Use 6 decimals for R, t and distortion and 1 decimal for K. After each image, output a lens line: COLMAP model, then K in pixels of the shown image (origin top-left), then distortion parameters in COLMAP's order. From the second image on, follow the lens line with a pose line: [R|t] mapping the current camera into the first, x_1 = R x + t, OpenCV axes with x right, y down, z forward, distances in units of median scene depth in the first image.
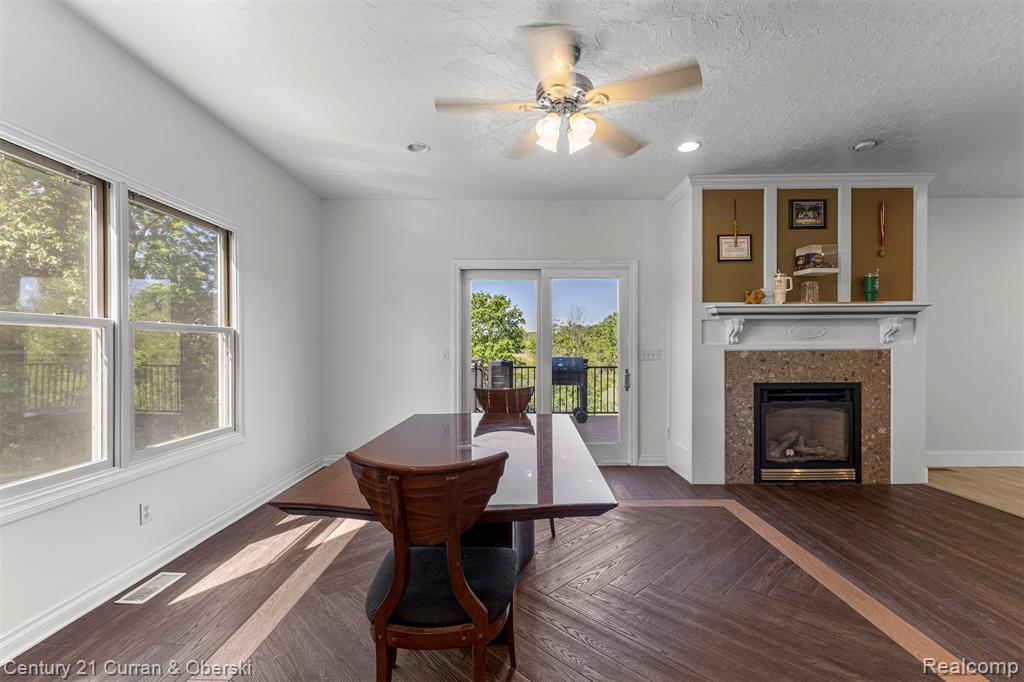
lens RADIAL K [[440.7, 0, 513.3], [0, 440.7, 346.1], [0, 0, 1]] dist [0.001260, -0.000072]
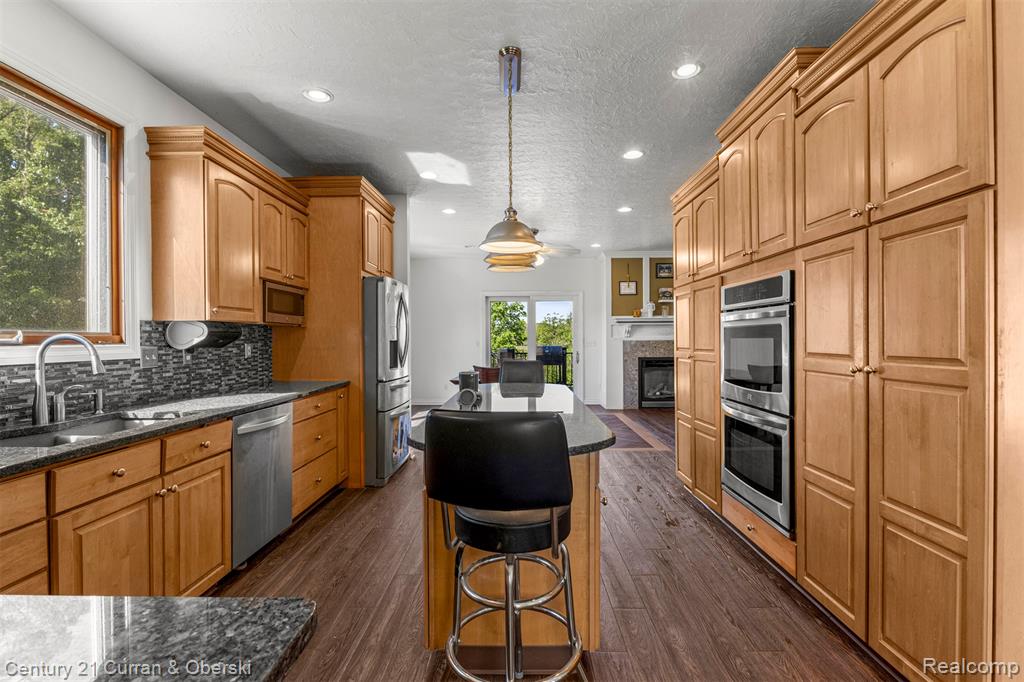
lens RADIAL K [[498.9, 0, 513.6], [0, 498.9, 339.6], [0, 0, 1]] dist [0.006302, -0.000837]
pose [[0.999989, -0.003165, -0.003376, 0.003903], [0.003176, 0.999990, 0.003204, -0.003471], [0.003366, -0.003214, 0.999989, -1.201414]]
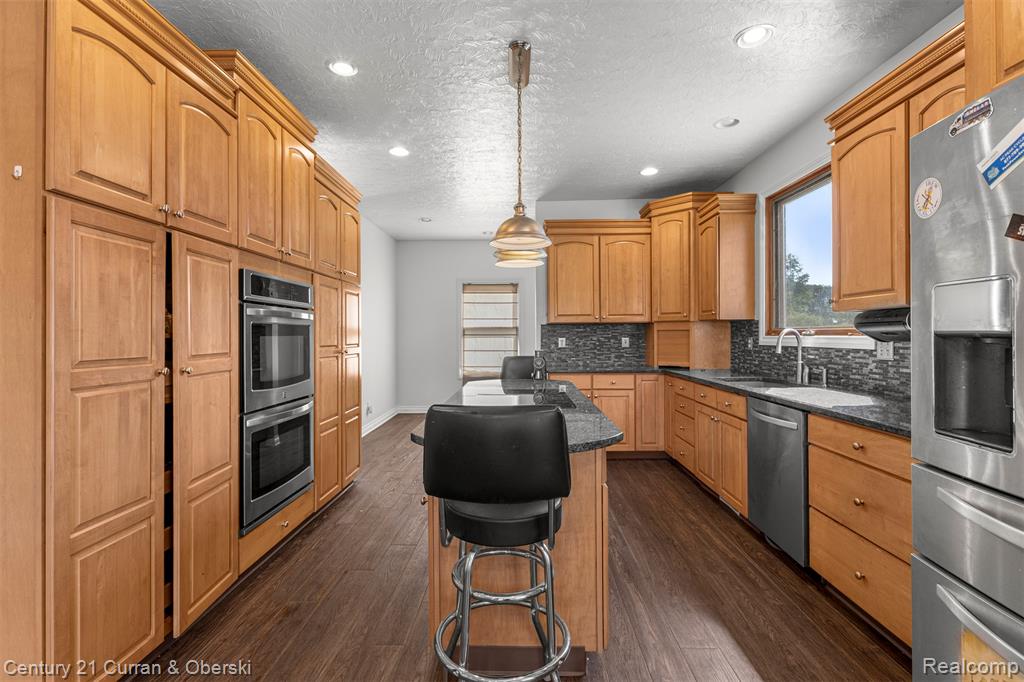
lens RADIAL K [[498.9, 0, 505.5], [0, 498.9, 334.5], [0, 0, 1]] dist [0.006302, -0.000837]
pose [[-0.999728, 0.007080, 0.022231, 0.004700], [0.007013, 0.999971, -0.003059, 0.002179], [-0.022252, -0.002902, -0.999748, 1.480319]]
